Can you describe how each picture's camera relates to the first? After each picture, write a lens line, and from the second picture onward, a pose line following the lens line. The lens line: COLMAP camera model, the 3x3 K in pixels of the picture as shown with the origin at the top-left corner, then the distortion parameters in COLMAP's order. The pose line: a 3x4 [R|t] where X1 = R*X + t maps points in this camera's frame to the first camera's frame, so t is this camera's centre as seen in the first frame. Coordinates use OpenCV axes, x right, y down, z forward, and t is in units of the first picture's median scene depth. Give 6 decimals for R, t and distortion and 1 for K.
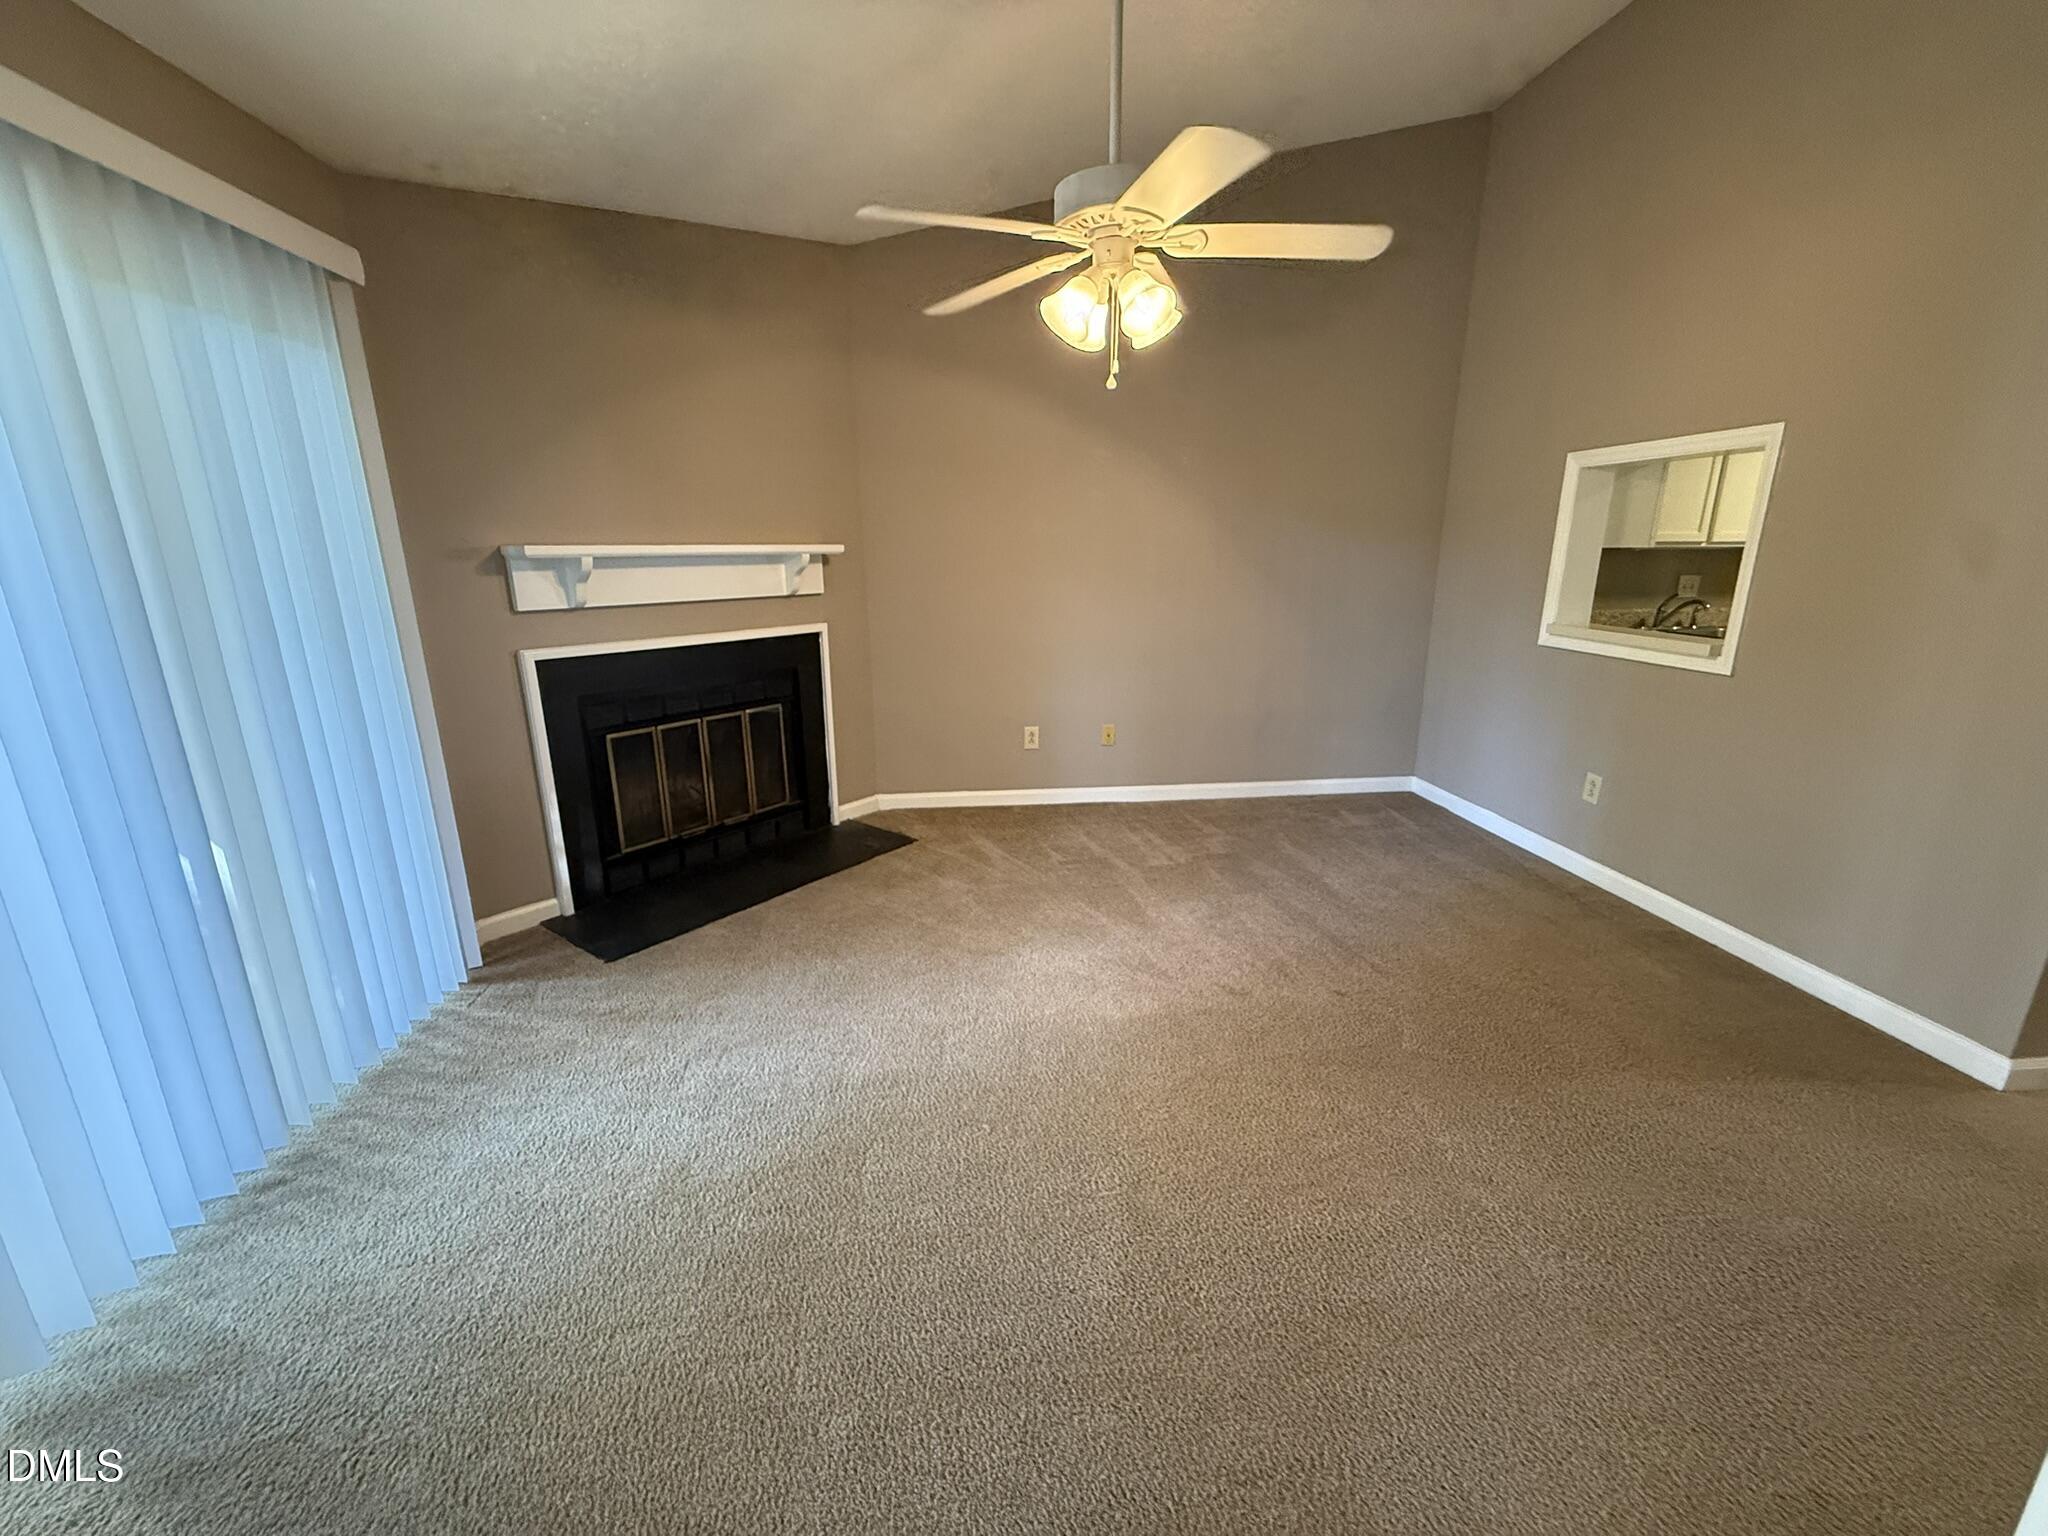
lens RADIAL K [[827.4, 0, 1024.0], [0, 827.4, 768.0], [0, 0, 1]] dist [0.001725, 0.000100]
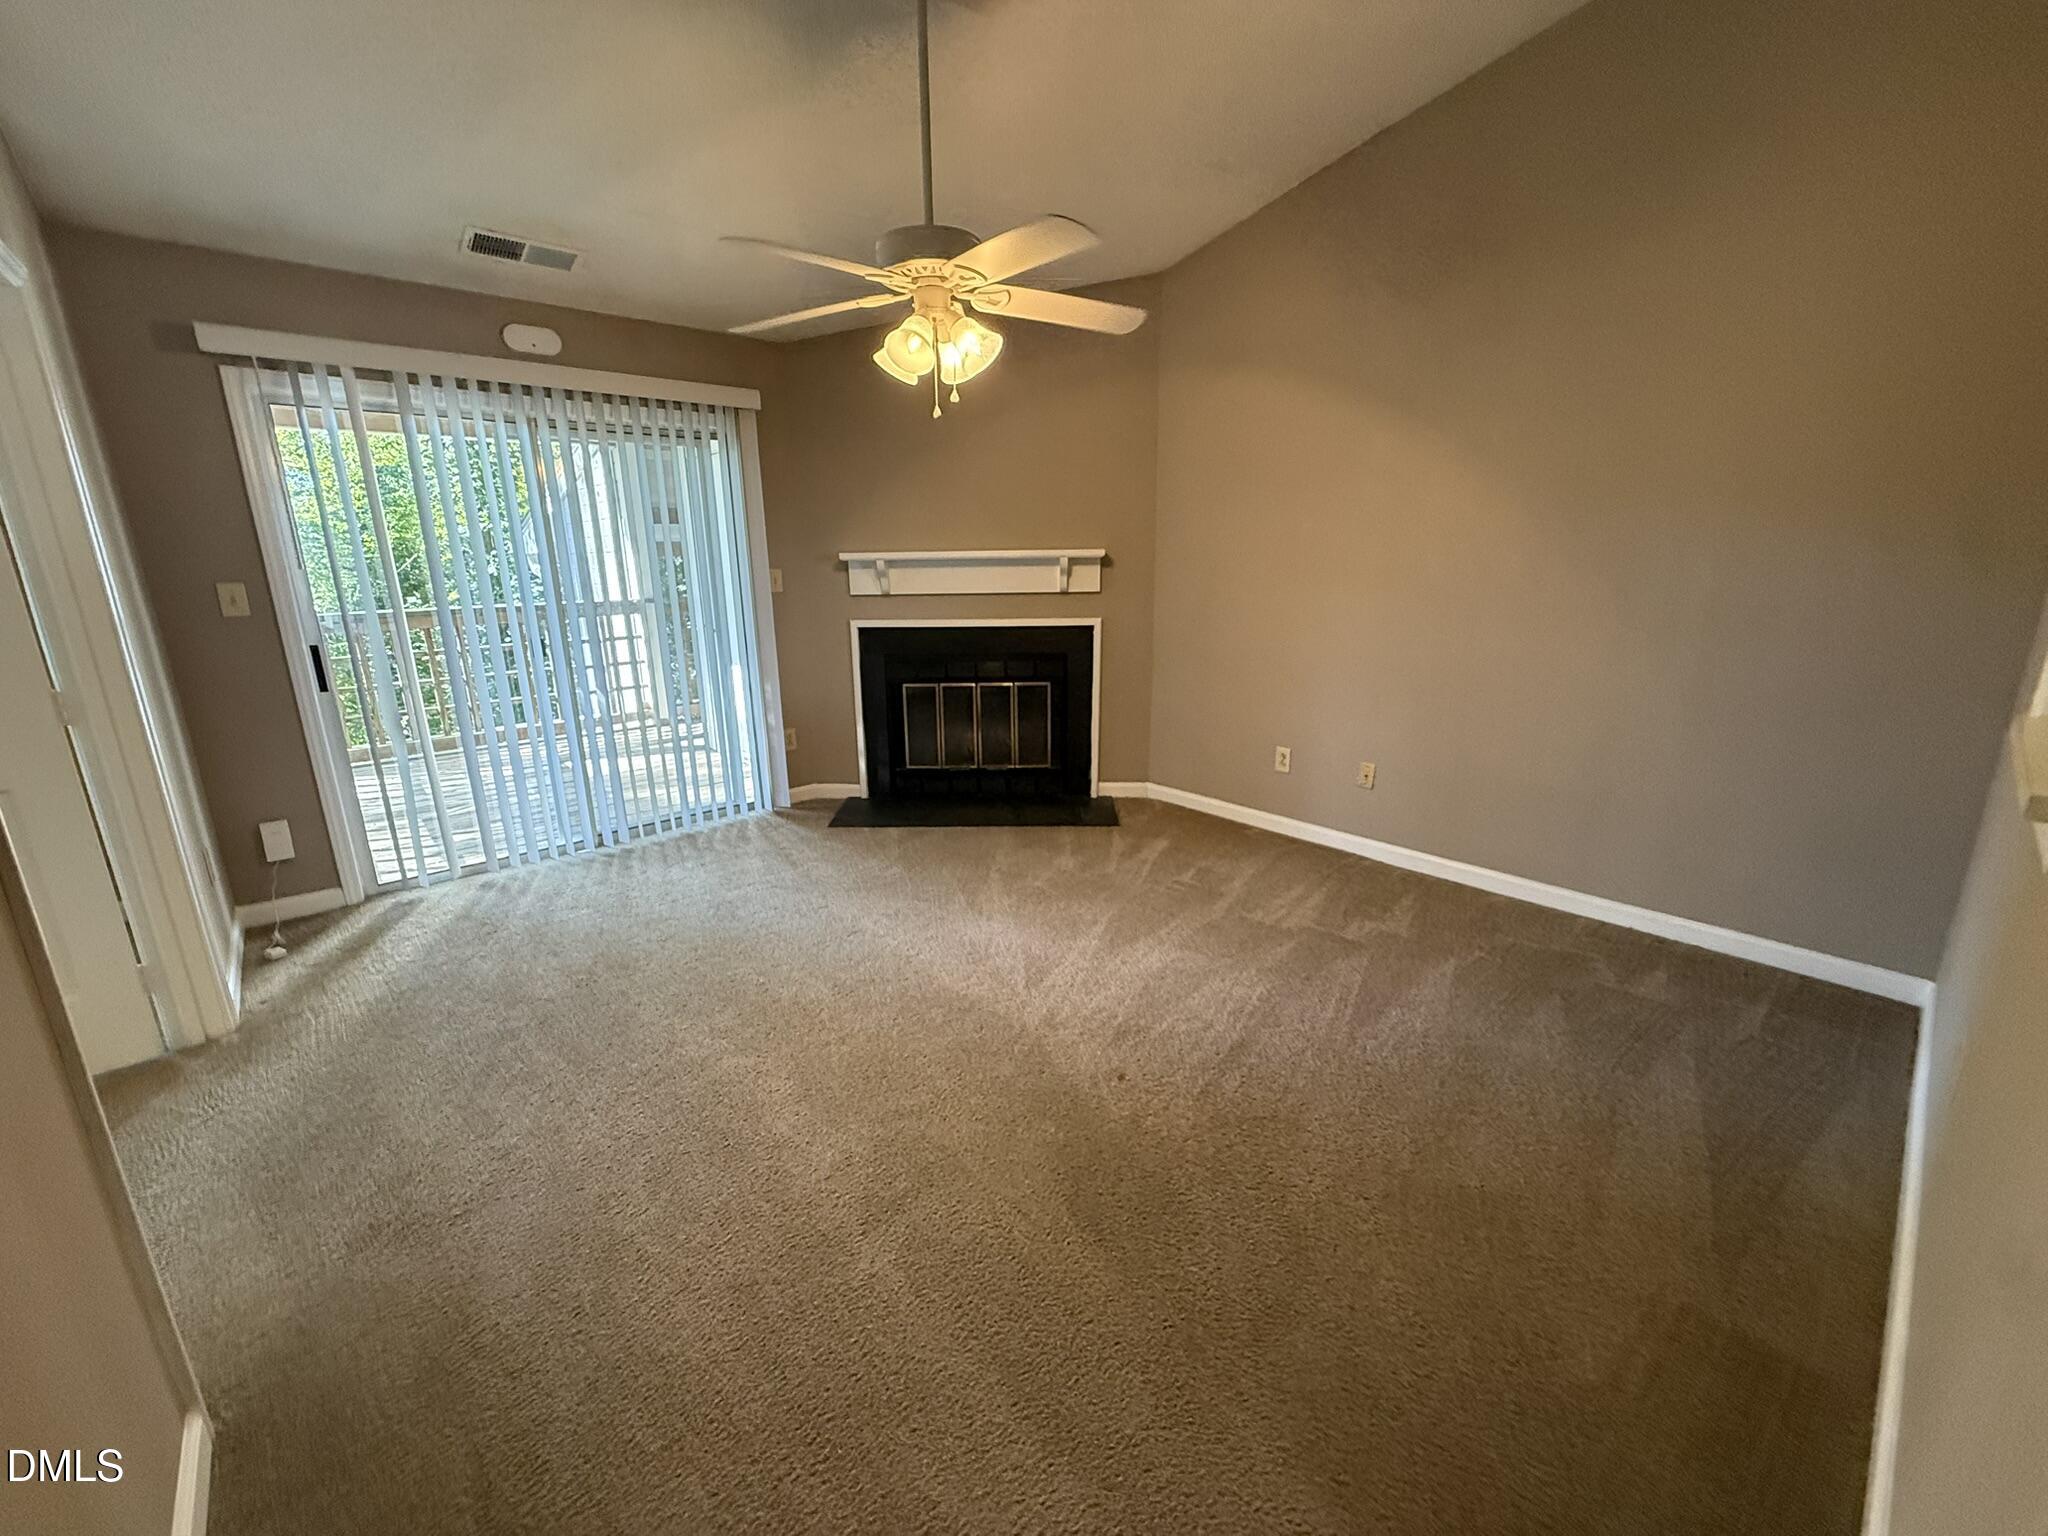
lens RADIAL K [[827.4, 0, 1024.0], [0, 827.4, 768.0], [0, 0, 1]] dist [0.001725, 0.000100]
pose [[0.575843, 0.207654, -0.790750, 0.762452], [-0.200702, 0.973514, 0.109493, -0.094317], [0.792543, 0.095654, 0.602267, 0.307300]]
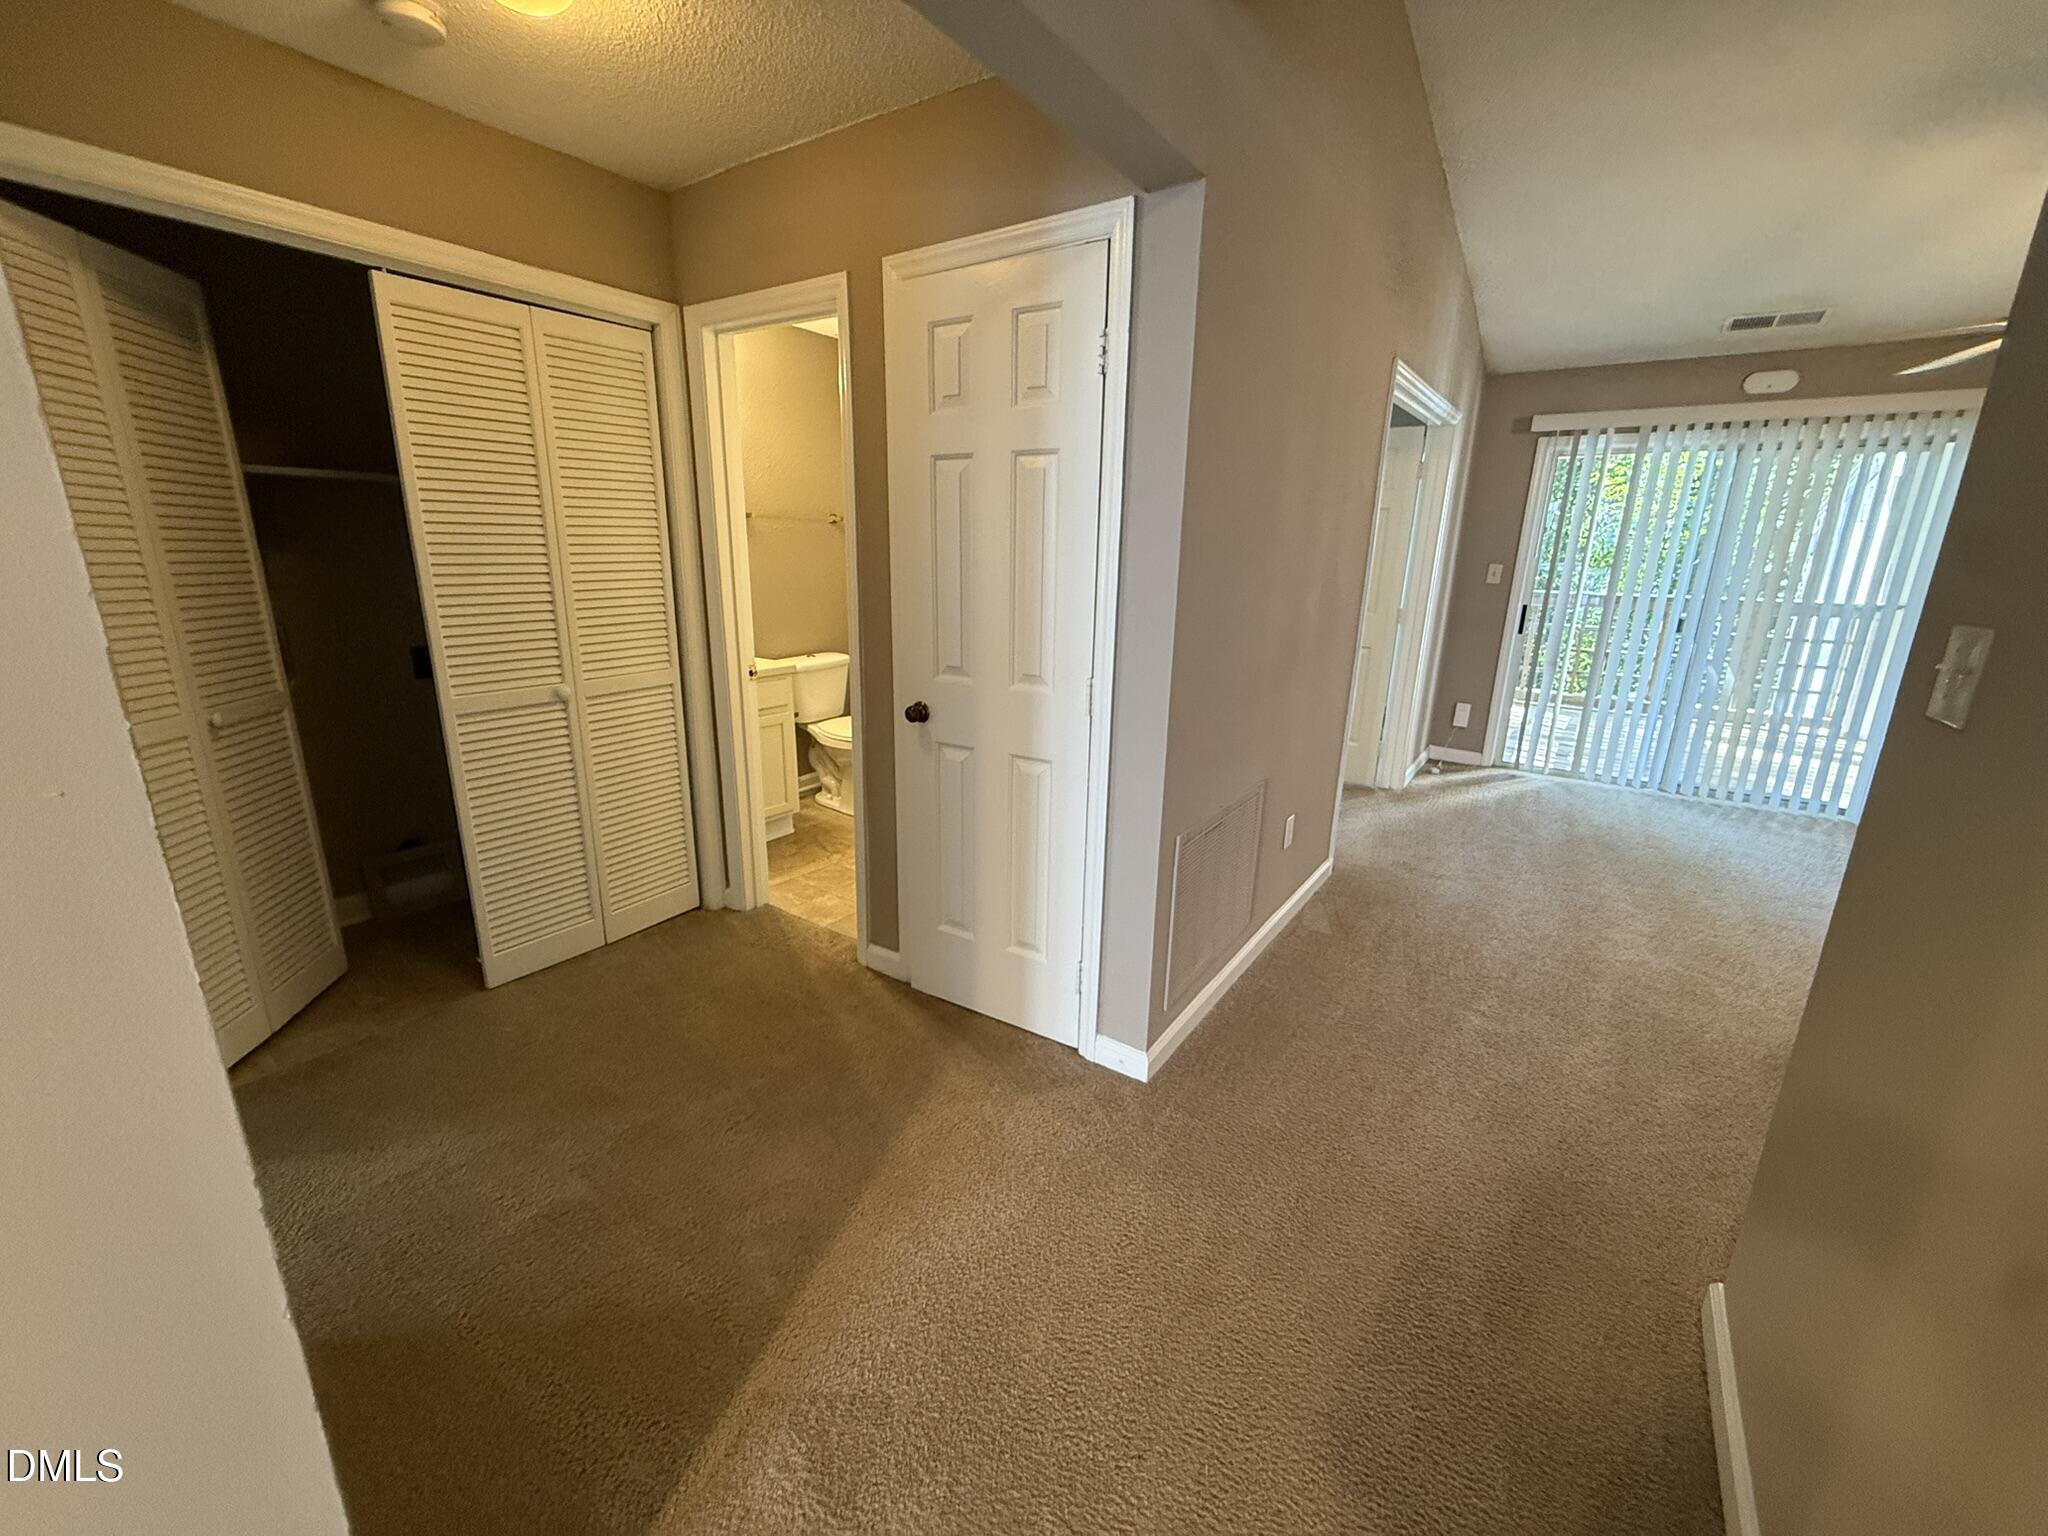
lens RADIAL K [[827.4, 0, 1024.0], [0, 827.4, 768.0], [0, 0, 1]] dist [0.001725, 0.000100]
pose [[-0.651032, 0.190893, -0.734655, 1.328574], [-0.212181, 0.883509, 0.417601, -0.142822], [0.728791, 0.427752, -0.534688, 0.503129]]
